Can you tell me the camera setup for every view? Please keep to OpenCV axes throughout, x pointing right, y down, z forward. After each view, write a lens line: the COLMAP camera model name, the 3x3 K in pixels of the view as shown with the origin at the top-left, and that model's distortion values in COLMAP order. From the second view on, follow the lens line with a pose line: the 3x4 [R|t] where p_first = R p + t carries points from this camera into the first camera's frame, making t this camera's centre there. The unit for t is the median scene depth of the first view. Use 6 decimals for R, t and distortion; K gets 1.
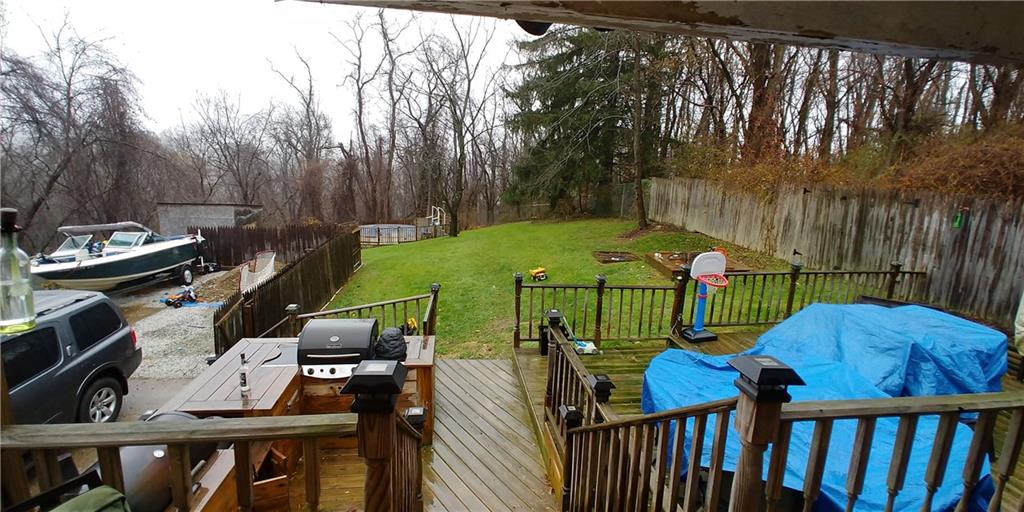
lens RADIAL K [[450.6, 0, 513.3], [0, 450.6, 240.9], [0, 0, 1]] dist [-0.025705, 0.003087]
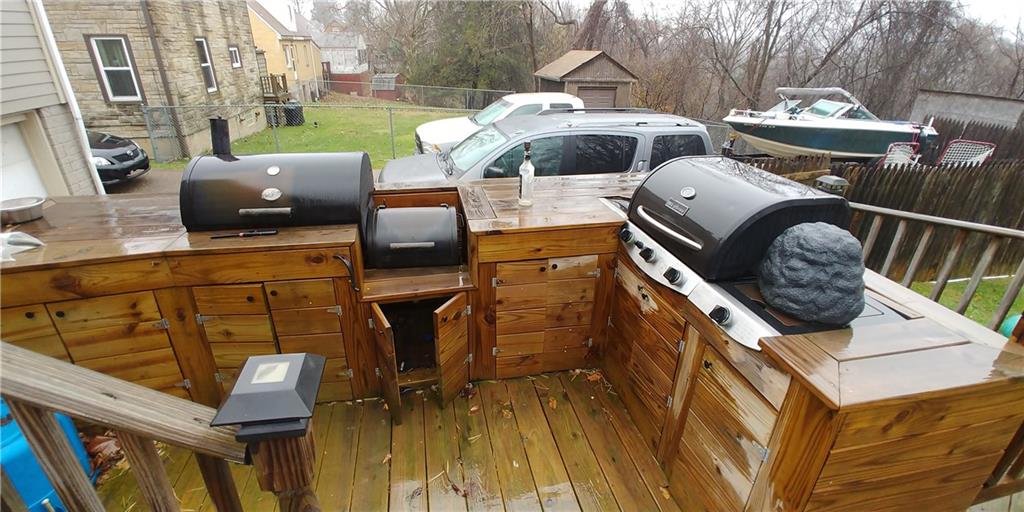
lens RADIAL K [[450.6, 0, 510.2], [0, 450.6, 251.2], [0, 0, 1]] dist [-0.025705, 0.003087]
pose [[0.090993, 0.379448, -0.920728, -0.013815], [-0.180770, 0.915497, 0.359427, 0.182257], [0.979307, 0.133734, 0.151897, 0.961946]]
